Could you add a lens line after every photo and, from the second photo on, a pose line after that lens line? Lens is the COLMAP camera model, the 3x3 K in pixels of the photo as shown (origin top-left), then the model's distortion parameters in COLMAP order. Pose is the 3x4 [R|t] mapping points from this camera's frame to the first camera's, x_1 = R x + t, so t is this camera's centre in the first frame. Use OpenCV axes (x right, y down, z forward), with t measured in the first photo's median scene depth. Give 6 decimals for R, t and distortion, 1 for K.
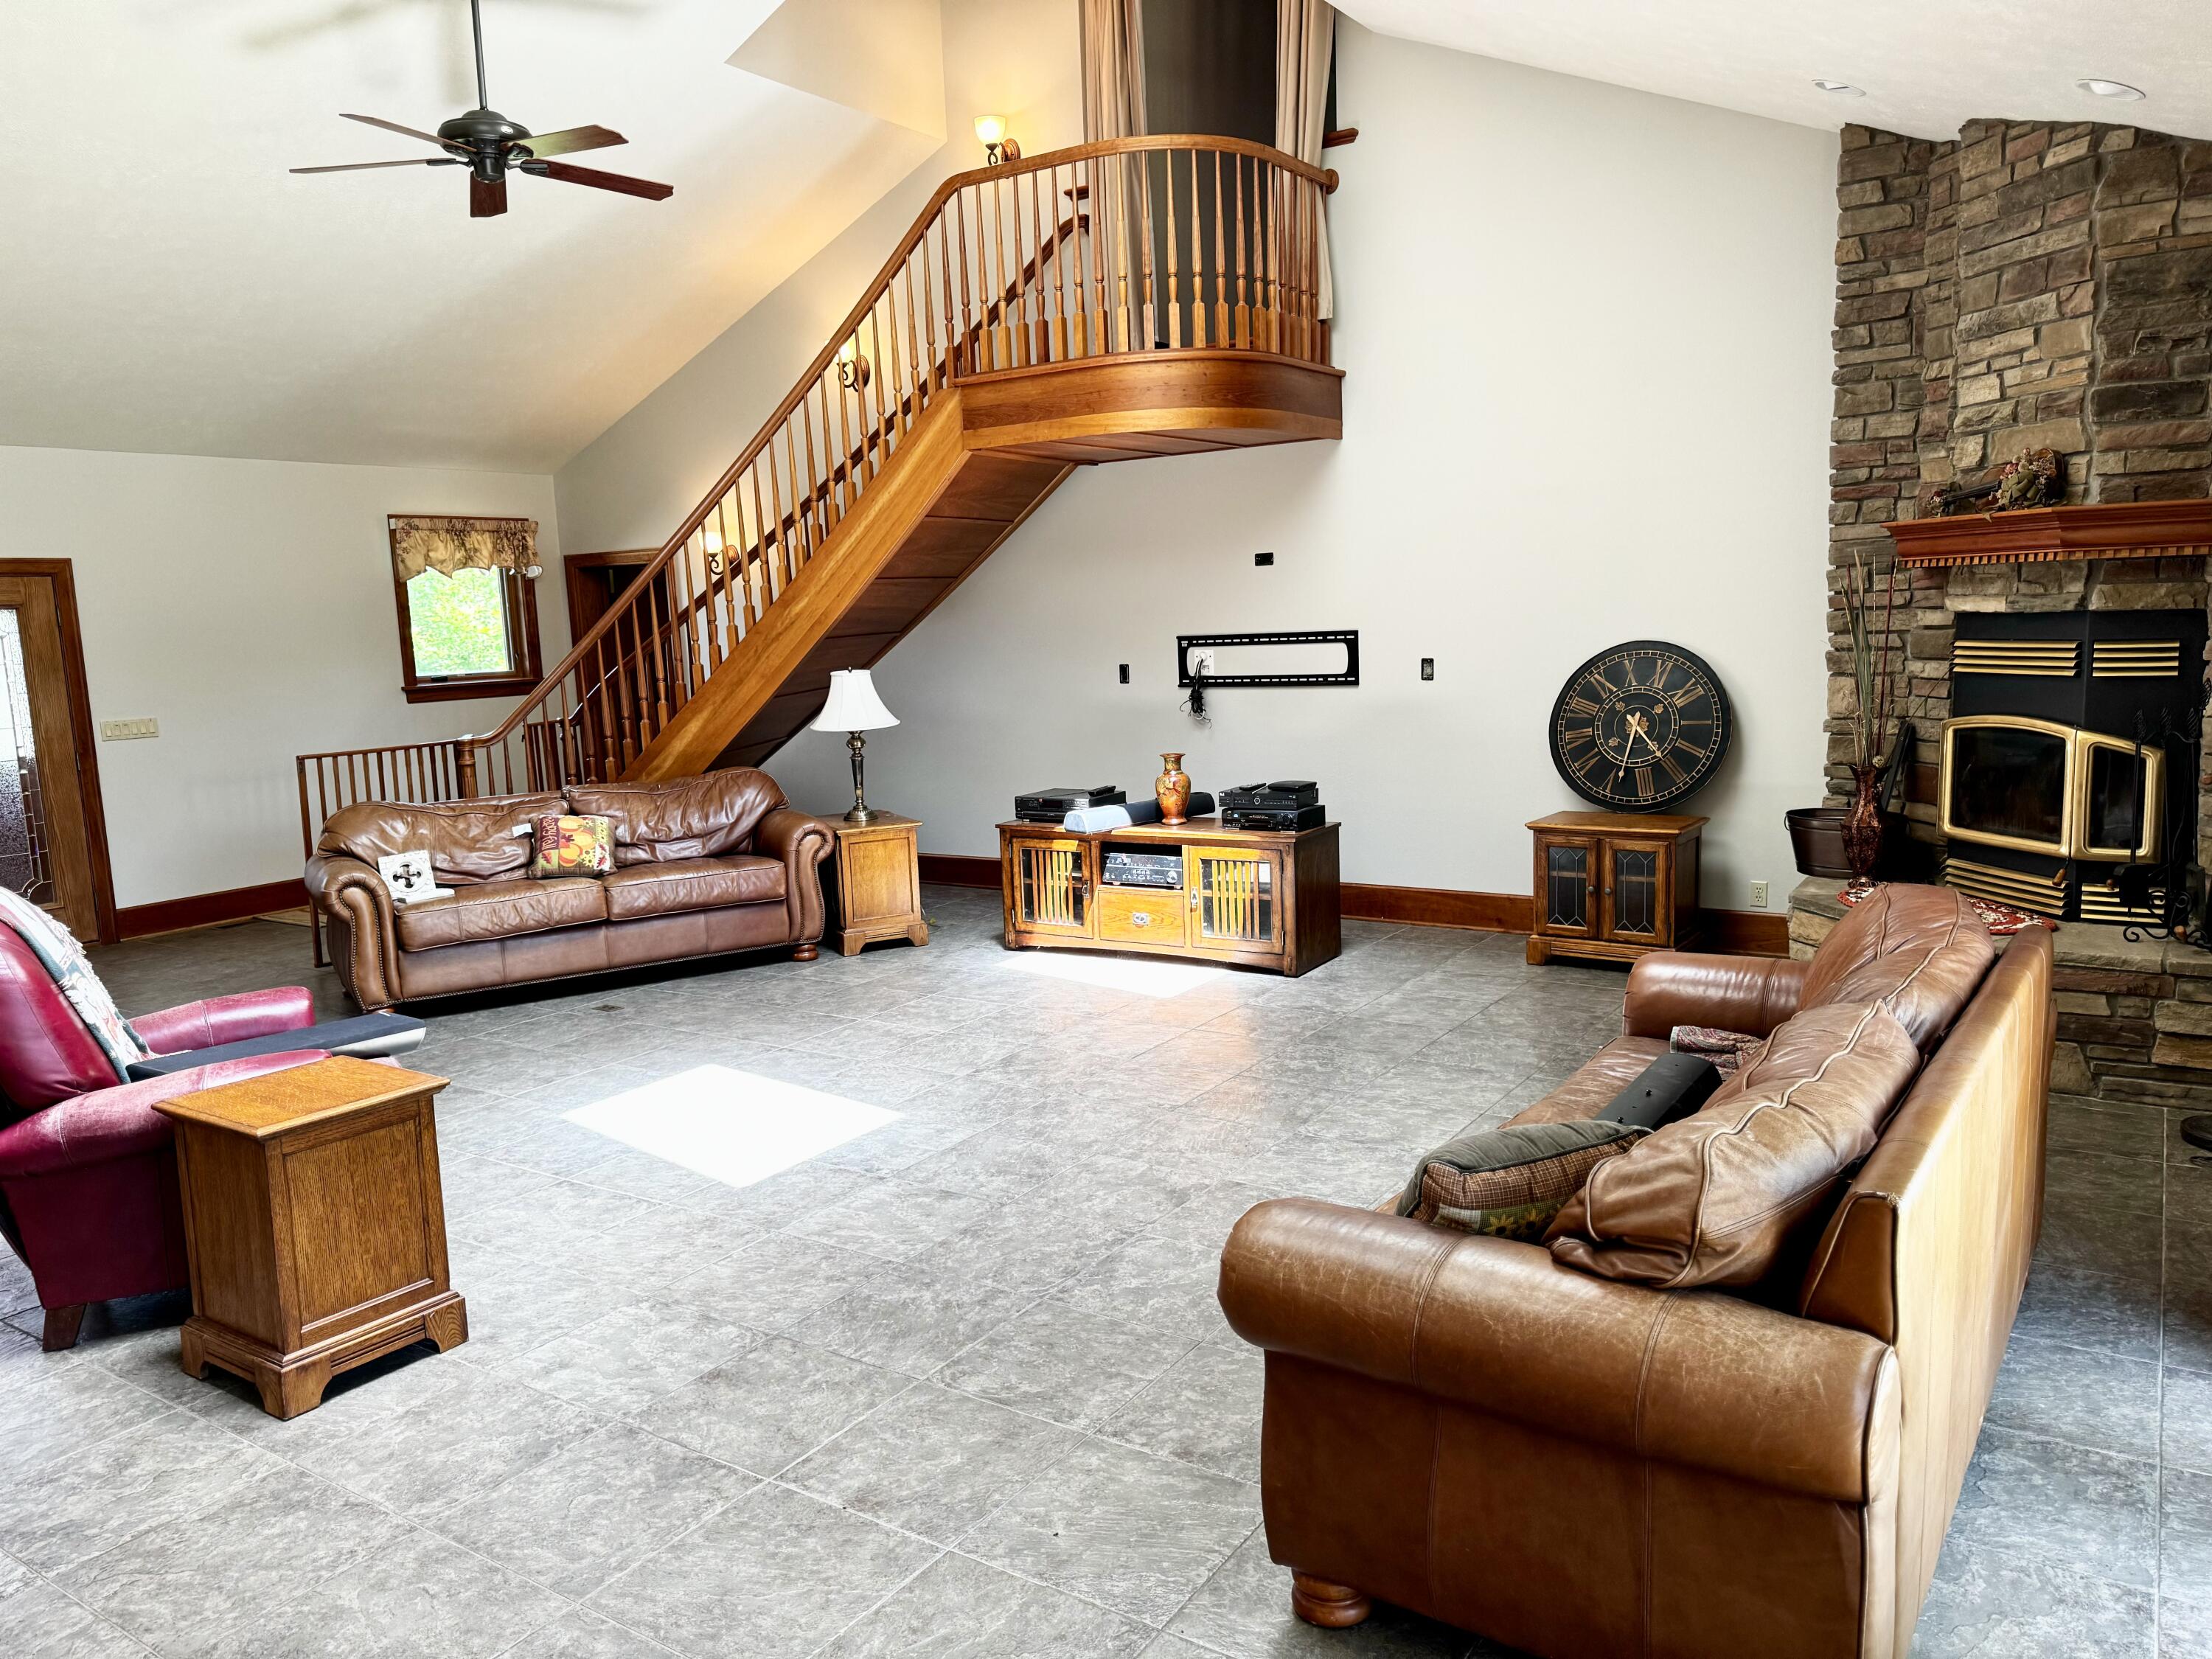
lens RADIAL K [[1567.3, 0, 1106.0], [0, 1567.3, 829.5], [0, 0, 1]] dist [0.084833, -0.100287]
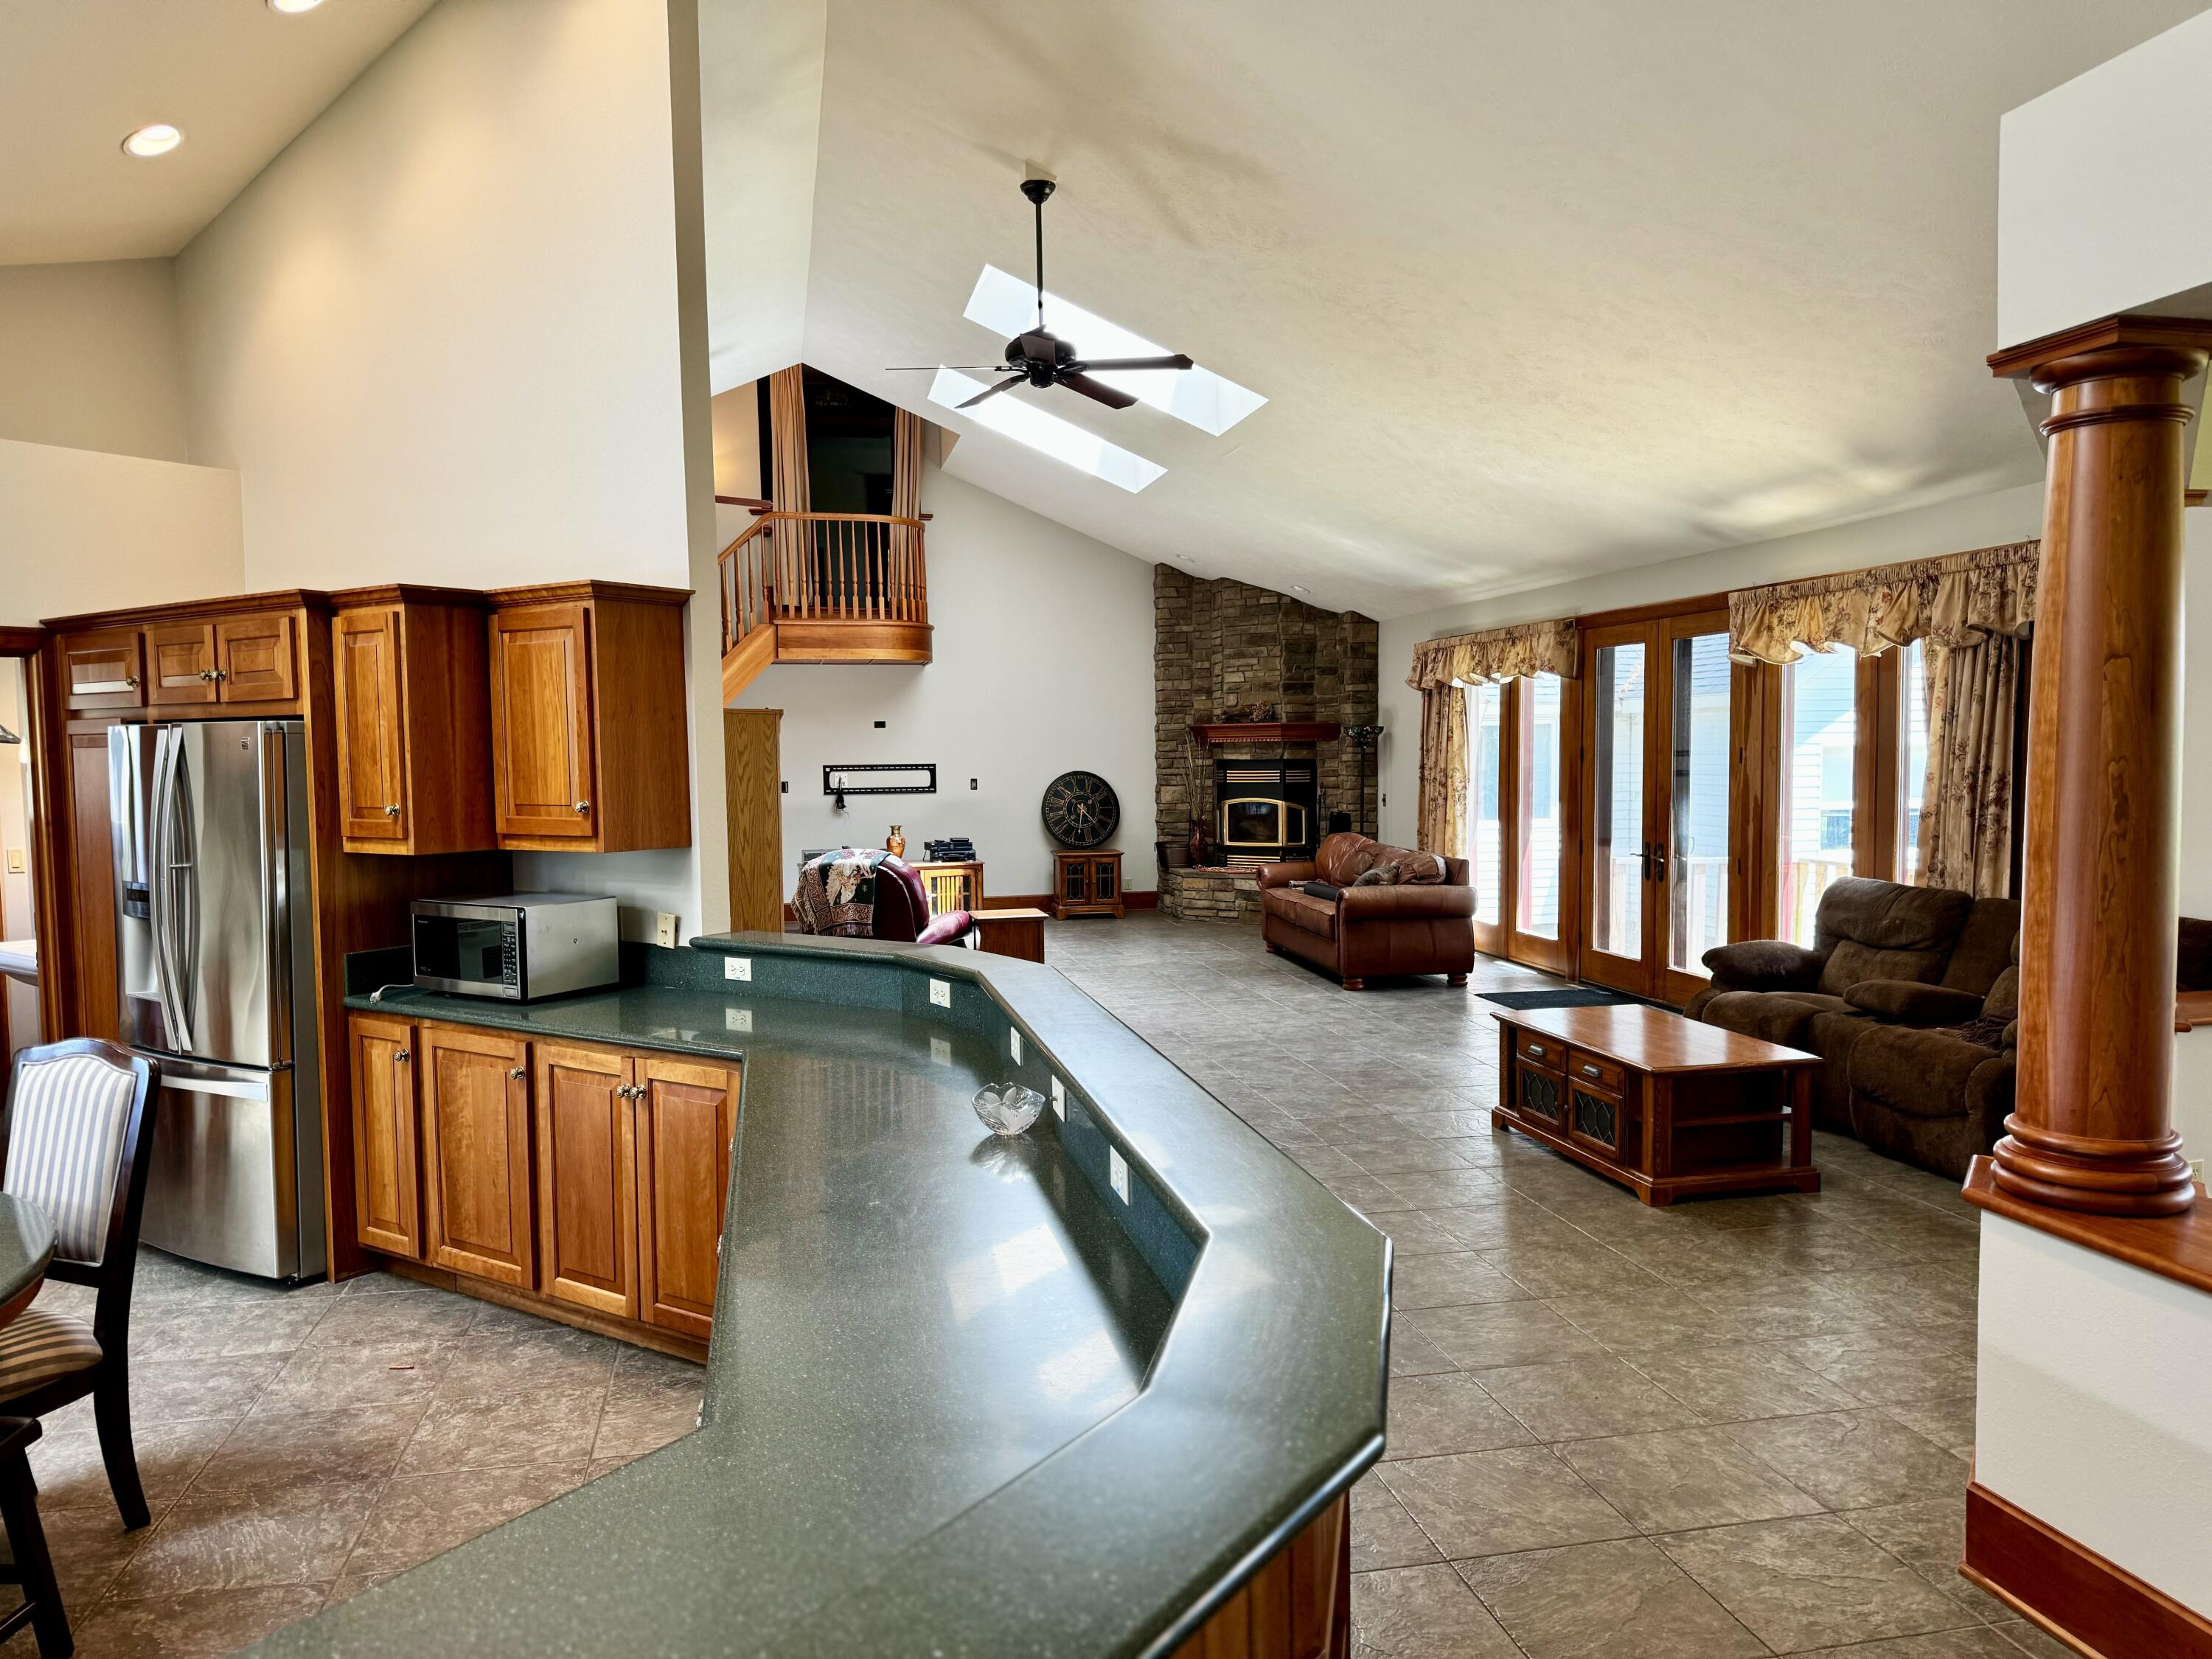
lens RADIAL K [[1567.3, 0, 1106.0], [0, 1567.3, 829.5], [0, 0, 1]] dist [0.084833, -0.100287]
pose [[0.702150, -0.010302, 0.711955, -1.446048], [0.083999, 0.994112, -0.068456, 0.137994], [-0.707057, 0.107870, 0.698881, -0.646695]]
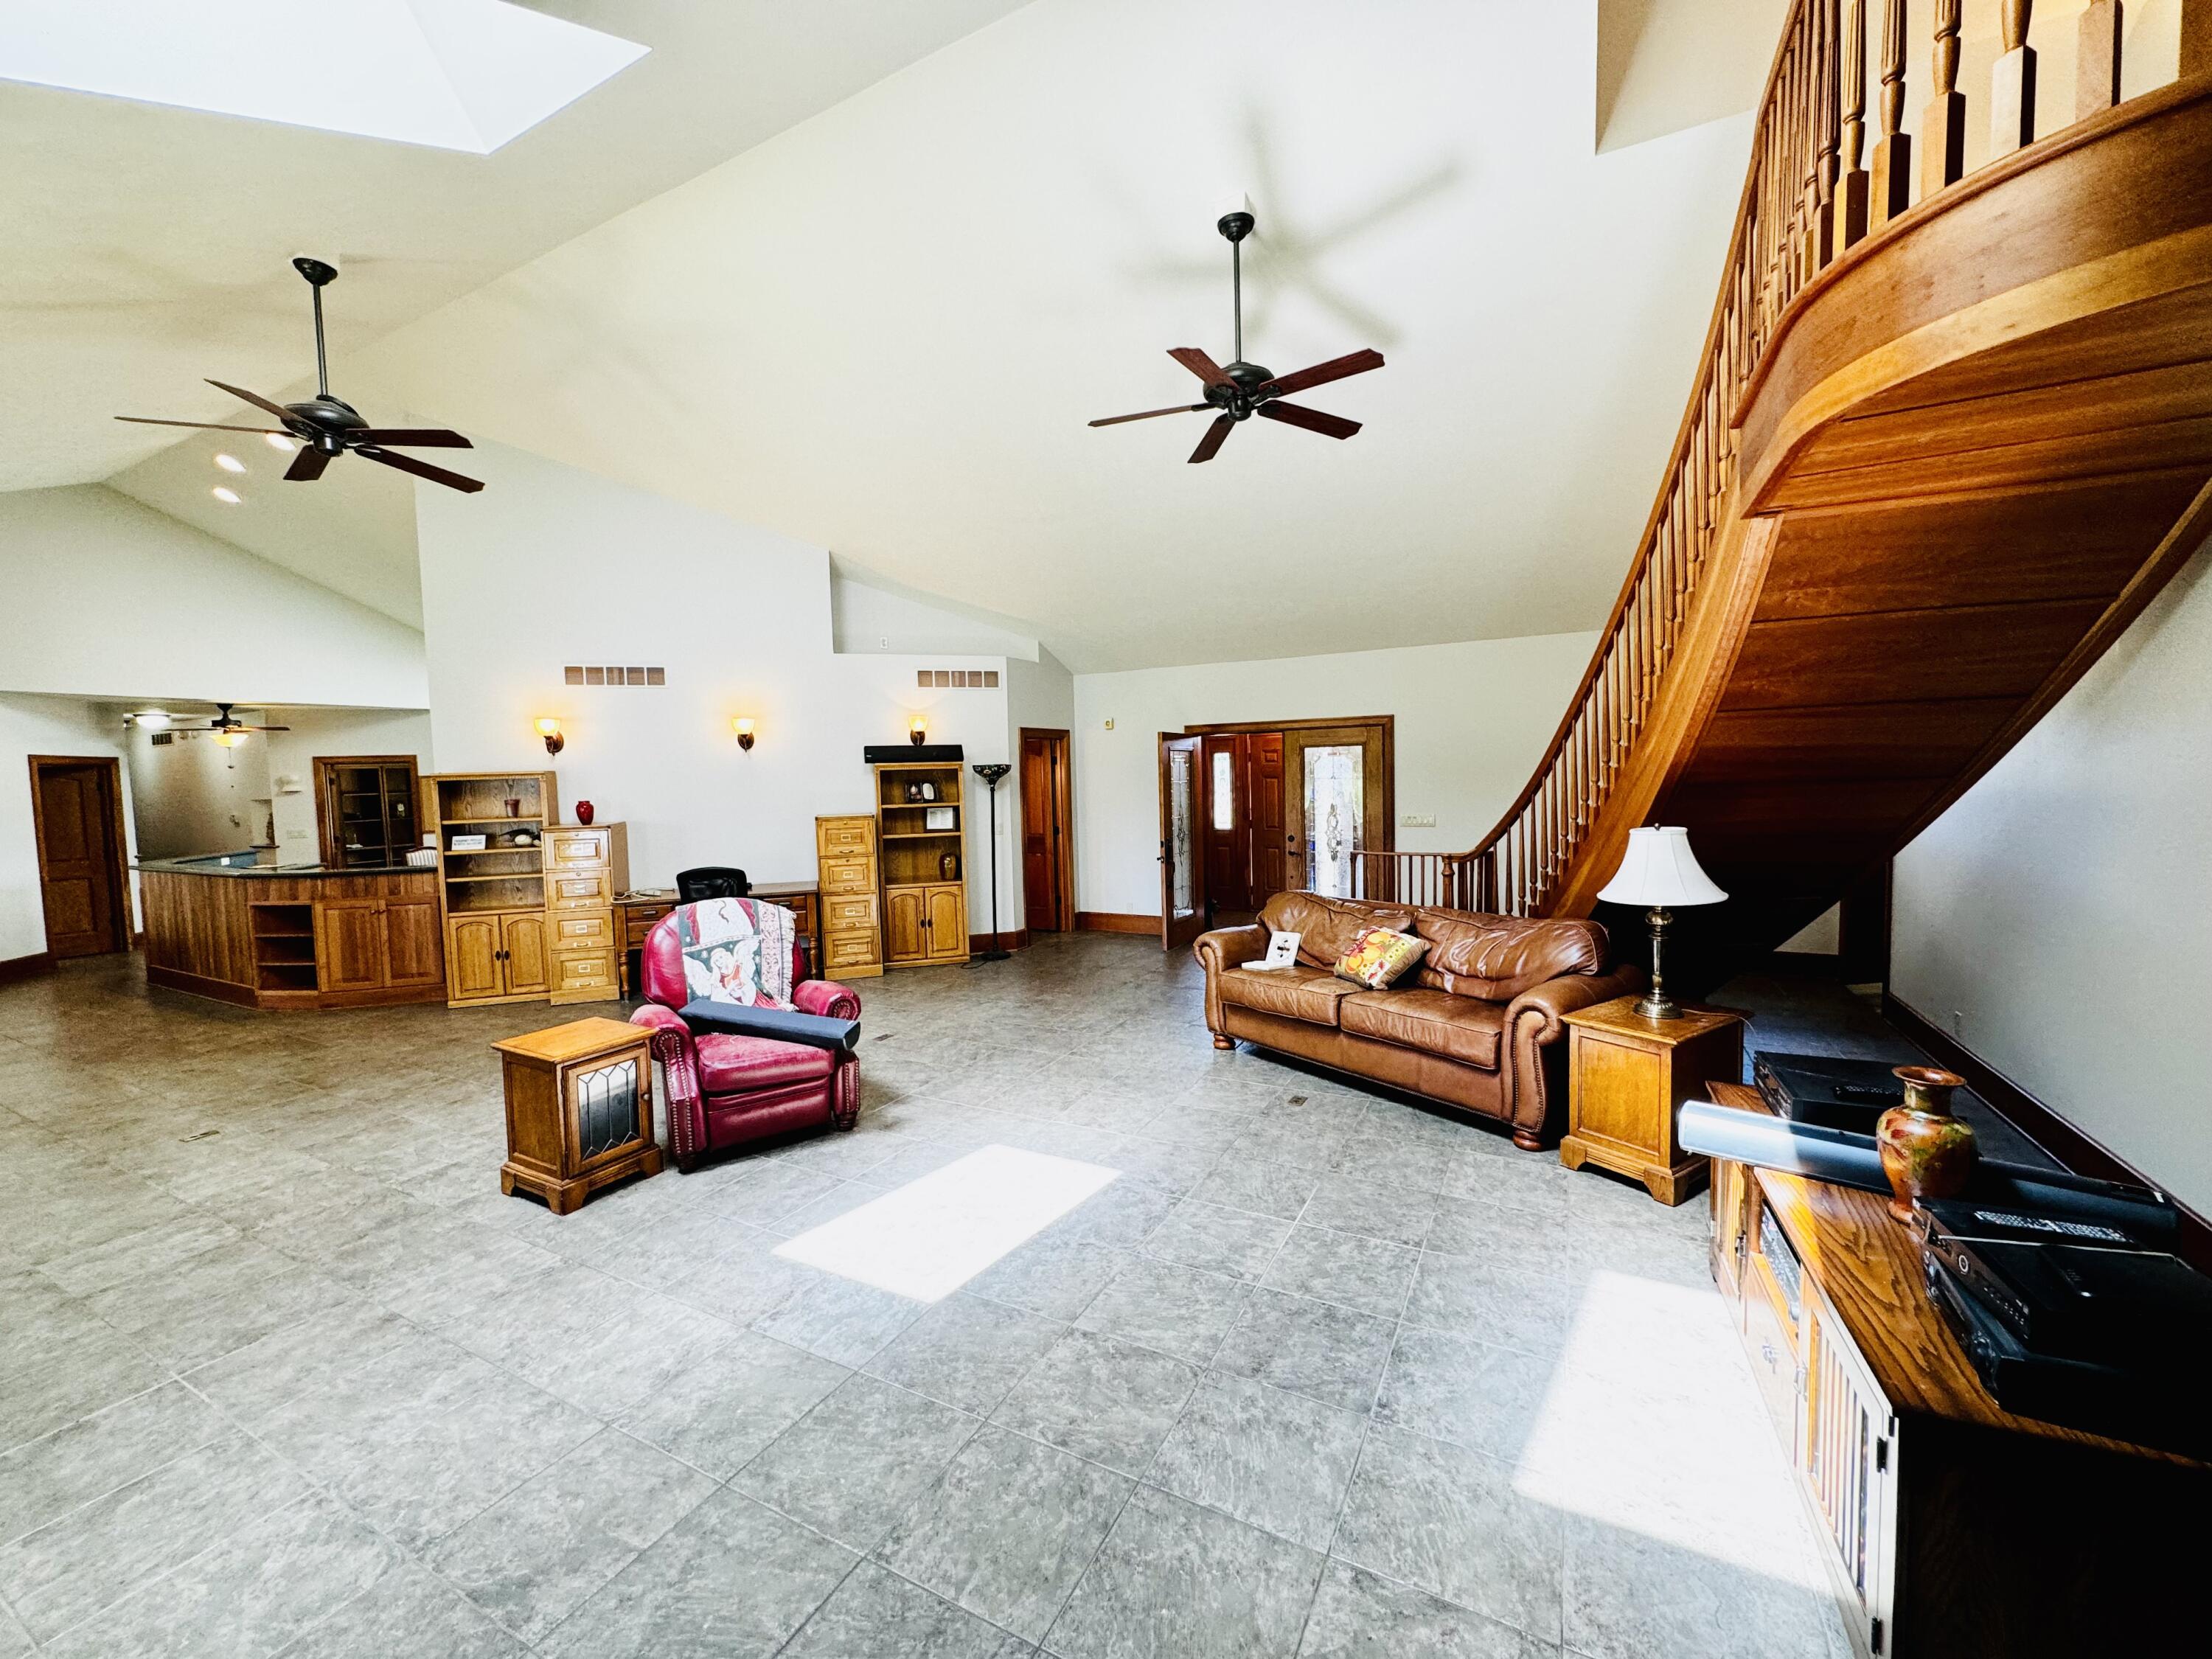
lens RADIAL K [[889.9, 0, 1105.9], [0, 889.9, 826.6], [0, 0, 1]] dist [0.009917, -0.003756]
pose [[0.093835, 0.096672, -0.990883, 0.319380], [-0.113831, 0.989790, 0.085786, -0.134464], [0.989059, 0.104743, 0.103881, 0.840642]]
